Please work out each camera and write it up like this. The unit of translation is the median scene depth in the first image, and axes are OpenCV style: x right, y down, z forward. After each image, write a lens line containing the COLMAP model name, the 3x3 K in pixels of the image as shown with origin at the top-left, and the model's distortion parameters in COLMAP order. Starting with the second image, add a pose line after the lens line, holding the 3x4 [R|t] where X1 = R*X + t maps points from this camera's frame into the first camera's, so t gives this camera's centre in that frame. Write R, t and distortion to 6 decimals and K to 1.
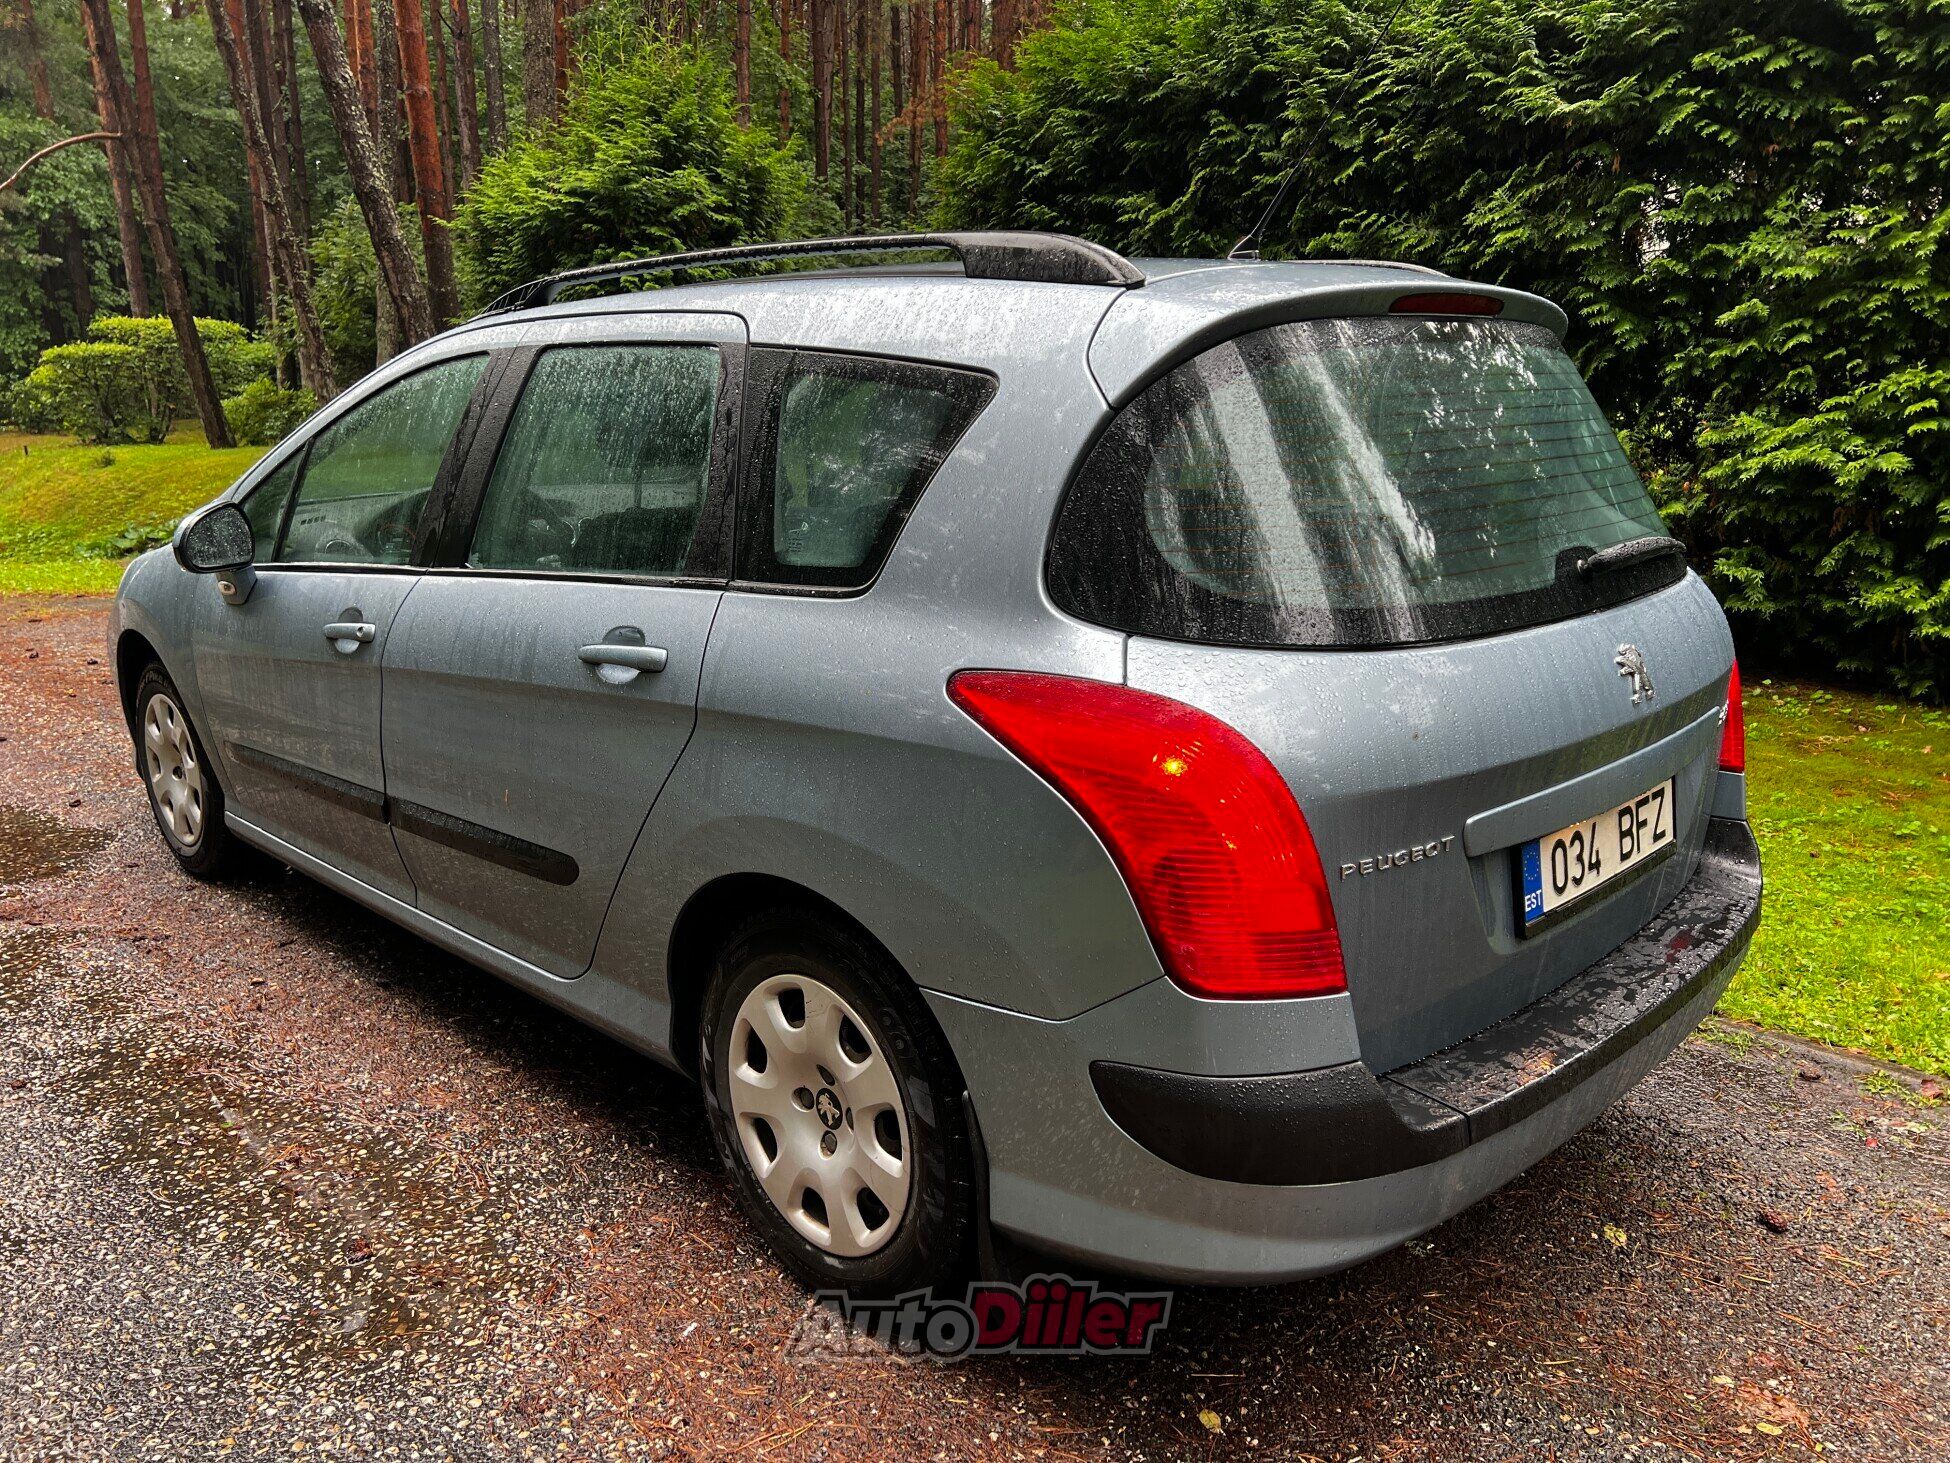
lens RADIAL K [[1470.0, 0, 975.0], [0, 1470.0, 731.5], [0, 0, 1]] dist [0.006765, 0.000750]
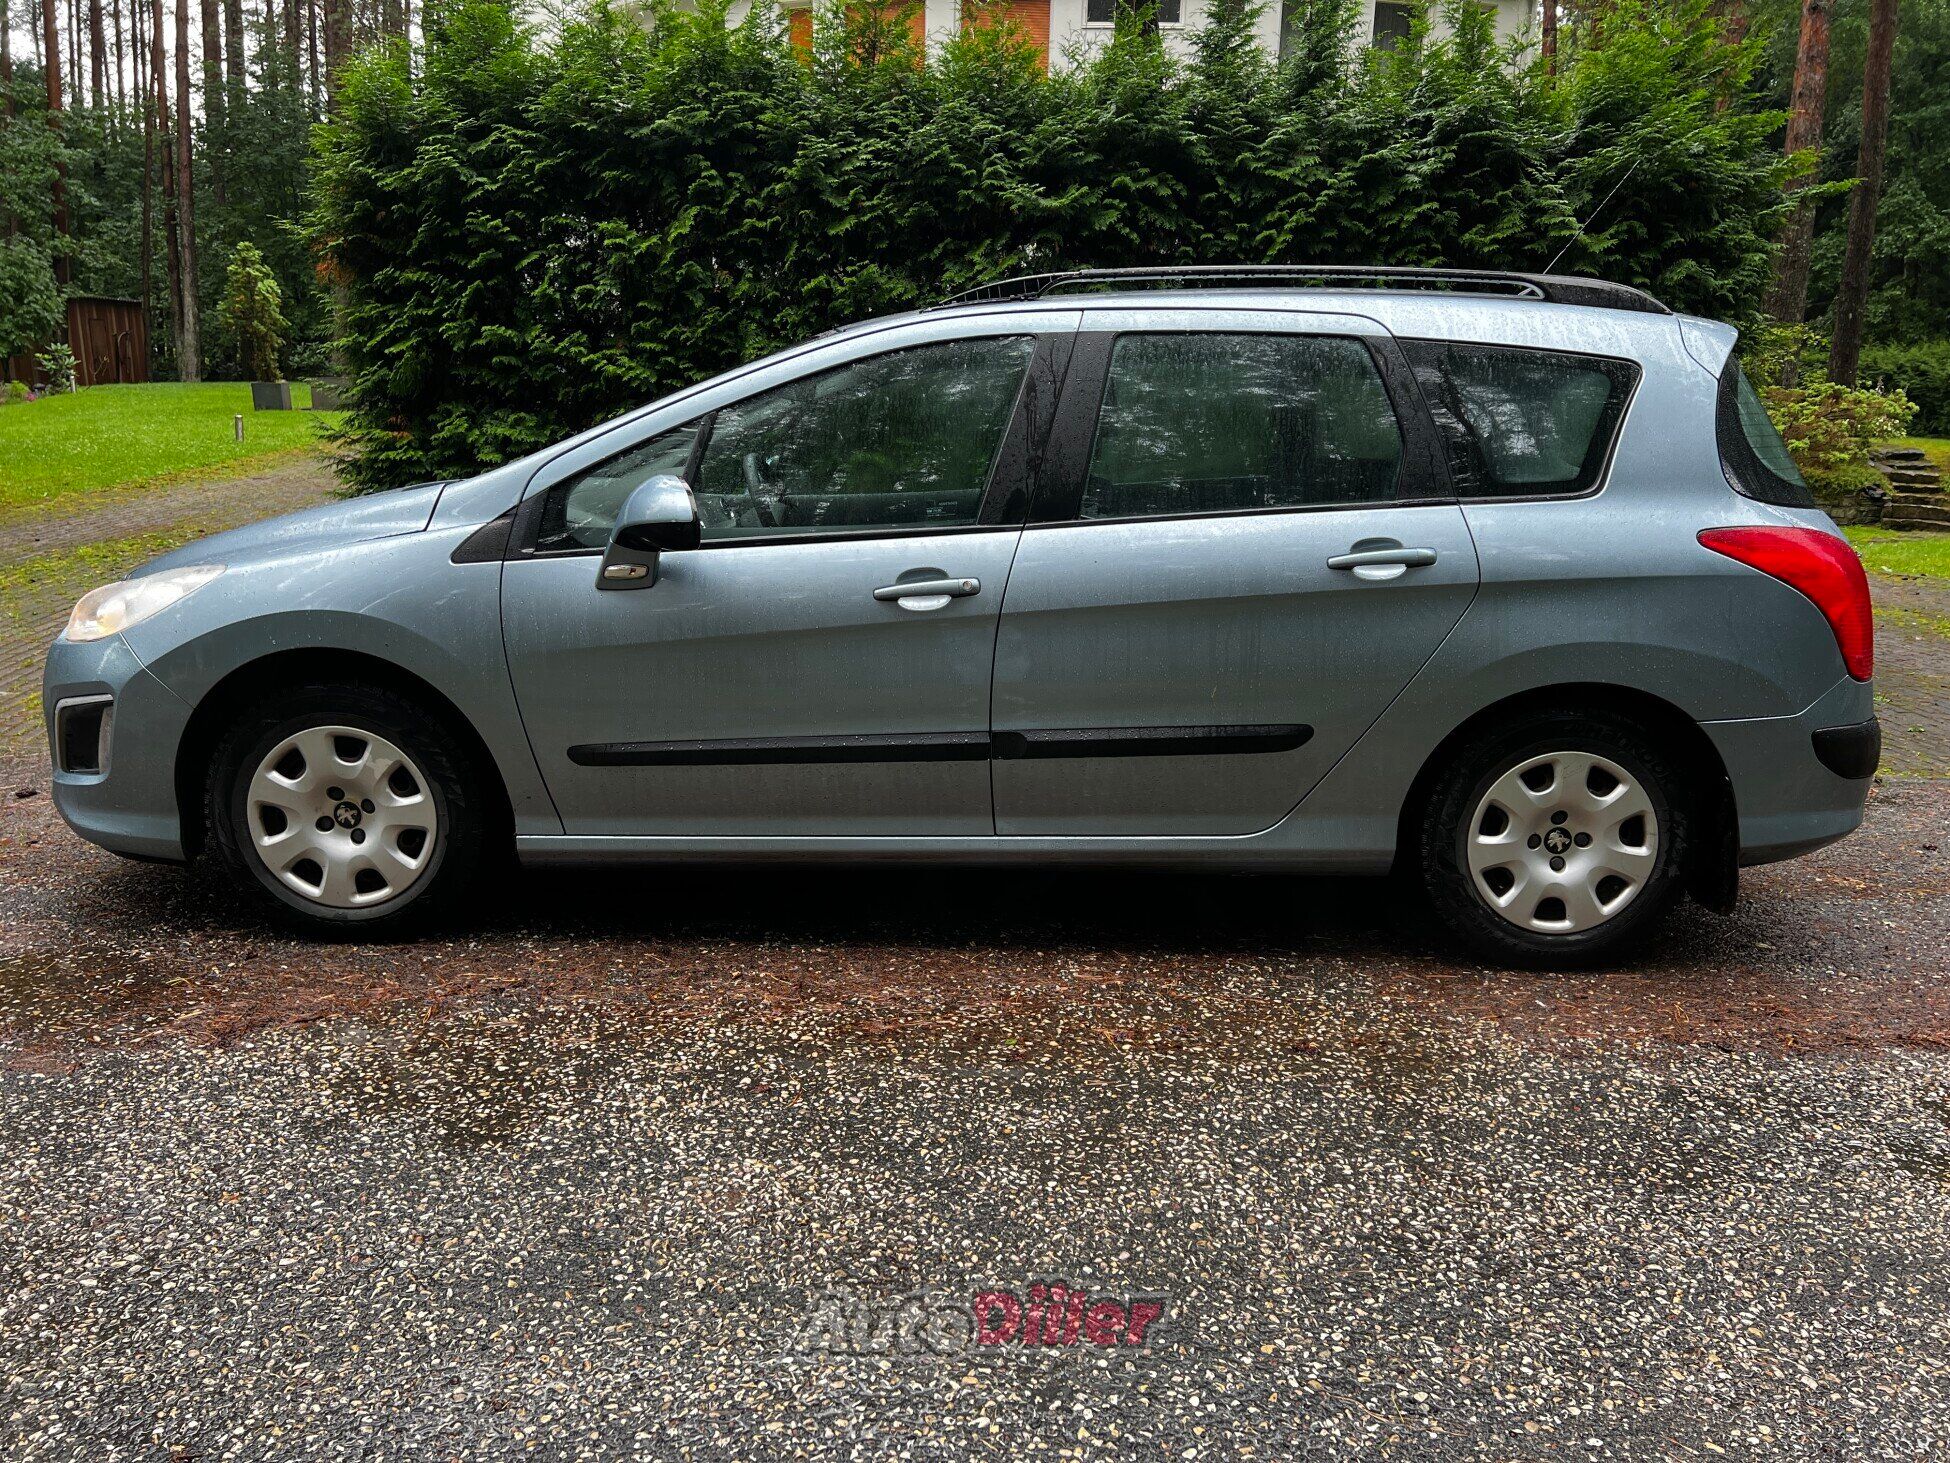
lens RADIAL K [[1482.9, 0, 975.2], [0, 1482.9, 684.6], [0, 0, 1]] dist [0.046196, 0.000516]
pose [[0.713607, -0.101960, 0.693087, -1.483683], [0.145616, 0.989332, -0.004387, 0.016462], [-0.685246, 0.104055, 0.720841, 0.270609]]
